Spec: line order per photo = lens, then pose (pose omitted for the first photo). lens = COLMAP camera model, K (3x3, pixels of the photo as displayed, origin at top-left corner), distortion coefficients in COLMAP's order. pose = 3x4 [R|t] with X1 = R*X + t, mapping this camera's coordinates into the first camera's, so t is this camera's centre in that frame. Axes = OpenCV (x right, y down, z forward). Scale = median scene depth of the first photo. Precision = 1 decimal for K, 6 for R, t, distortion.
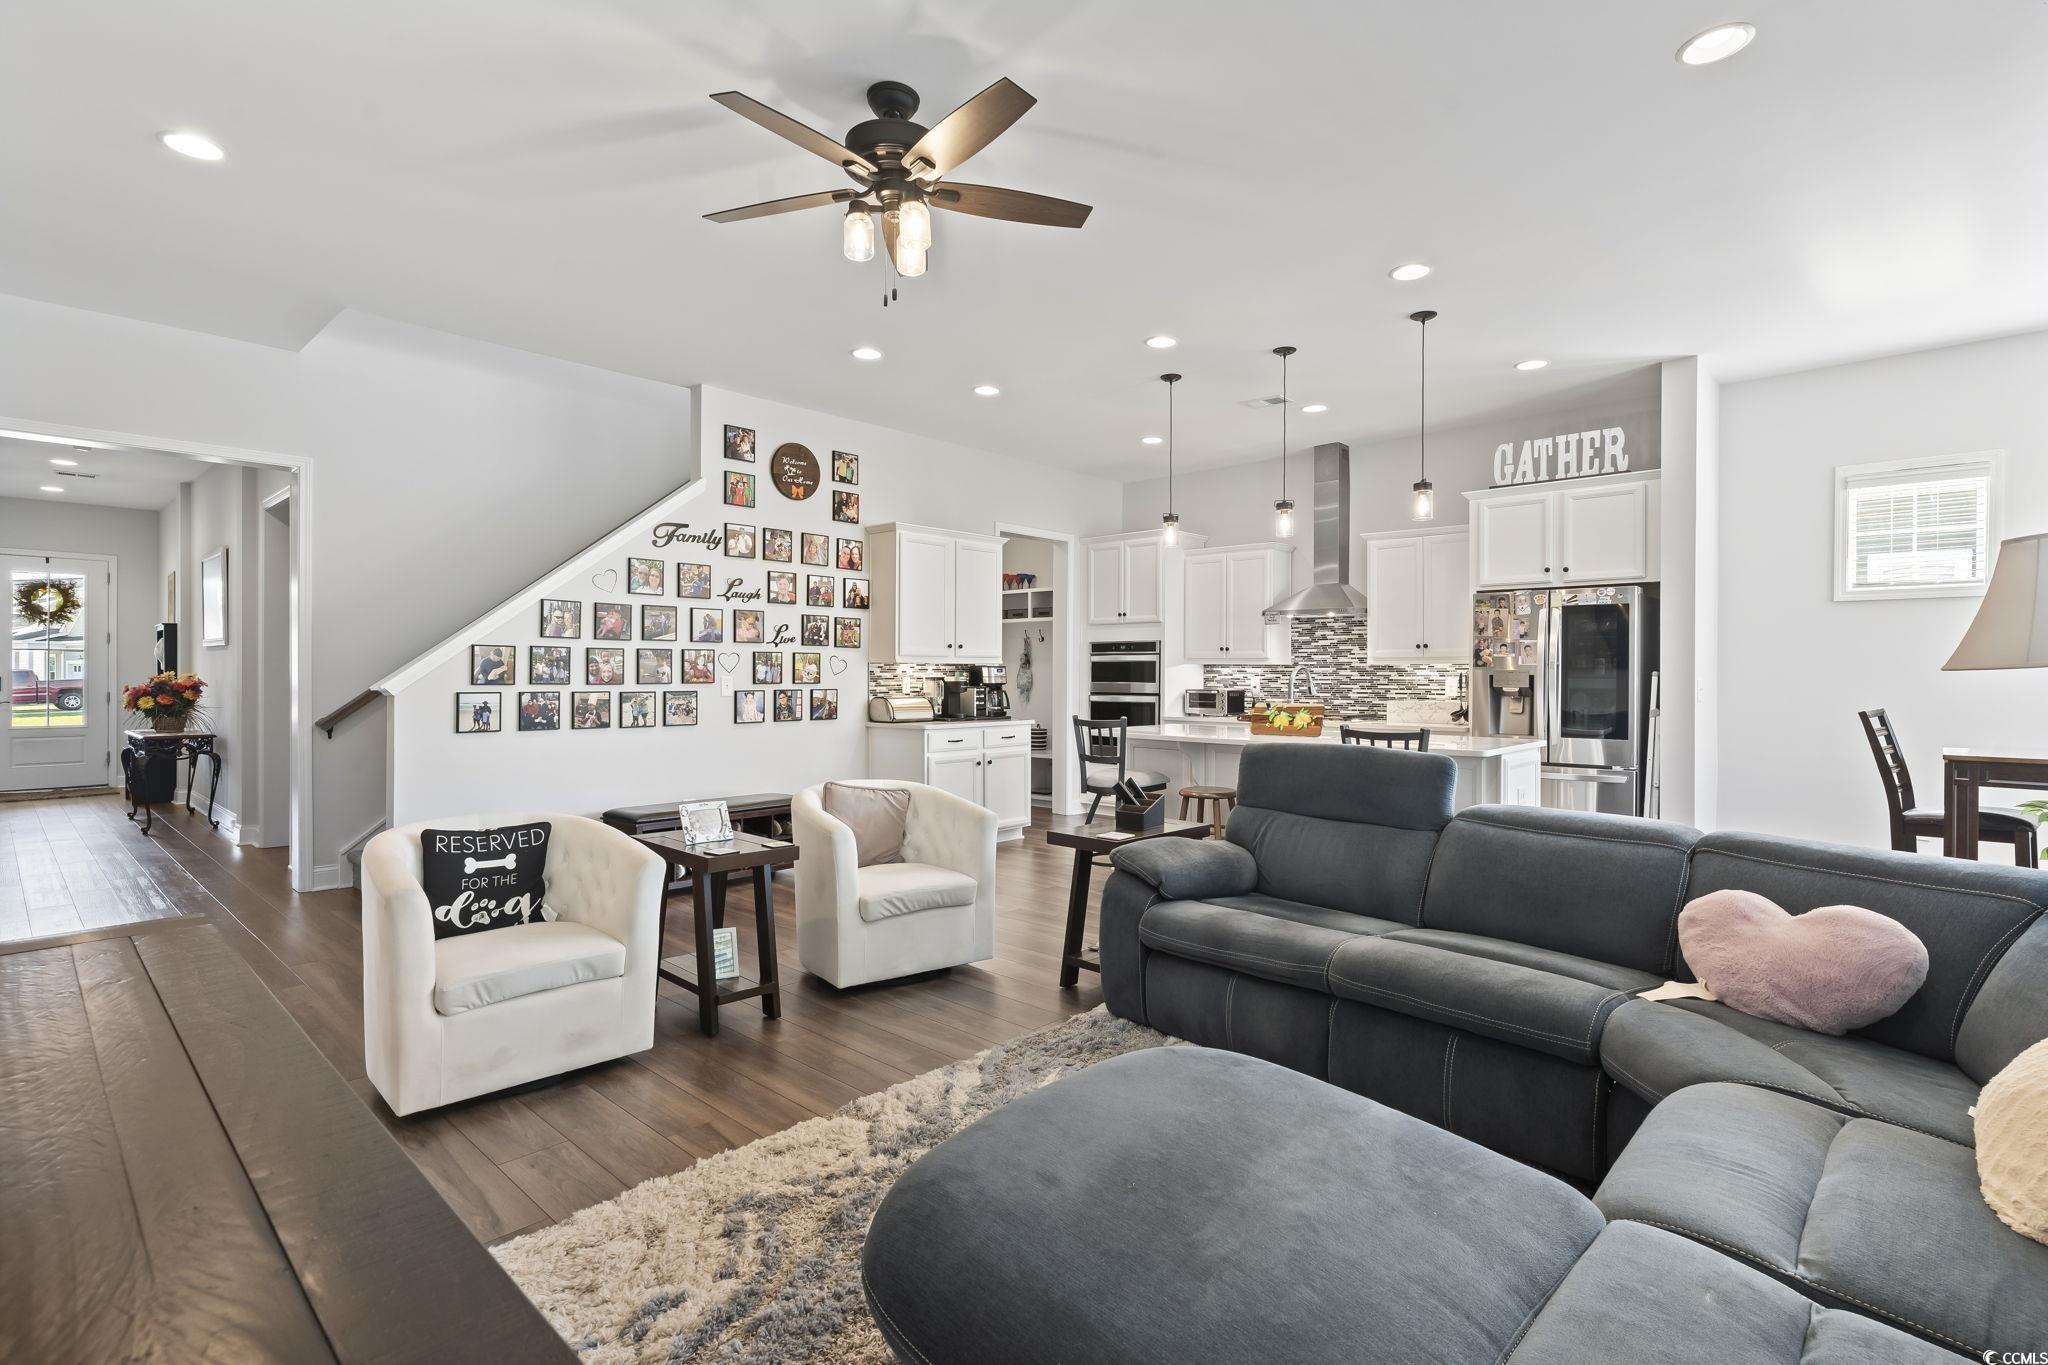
lens RADIAL K [[980.2, 0, 1024.0], [0, 980.2, 682.5], [0, 0, 1]] dist [0.000989, 0.000209]
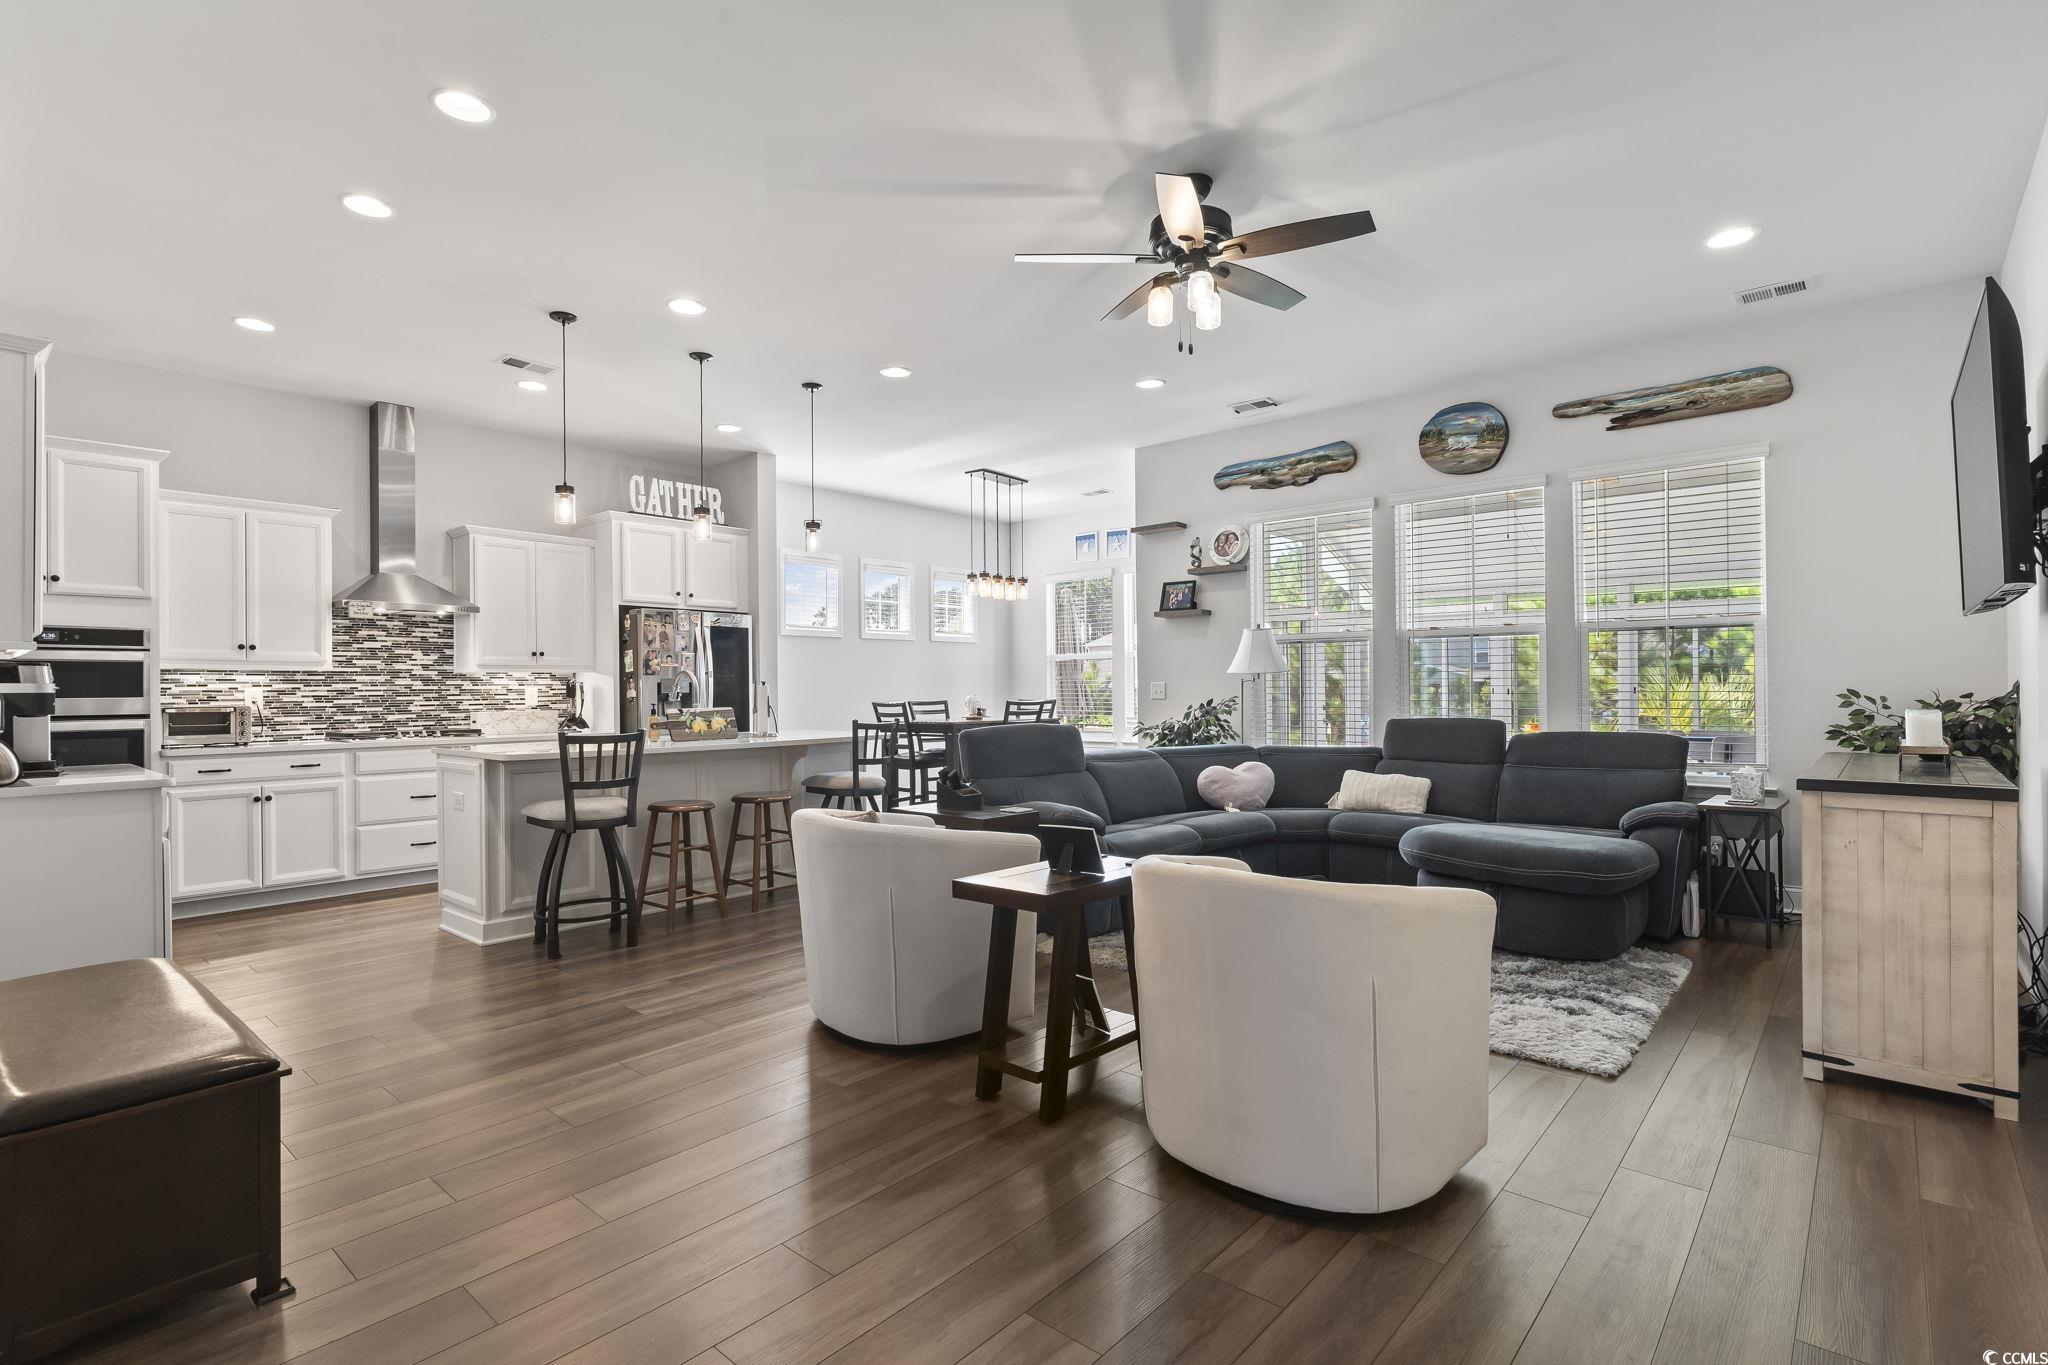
lens RADIAL K [[980.2, 0, 1024.0], [0, 980.2, 682.5], [0, 0, 1]] dist [0.000989, 0.000209]
pose [[-0.035766, 0.006385, 0.999340, -0.591840], [0.018747, 0.999808, -0.005717, 0.005851], [-0.999184, 0.018530, -0.035879, 0.564008]]
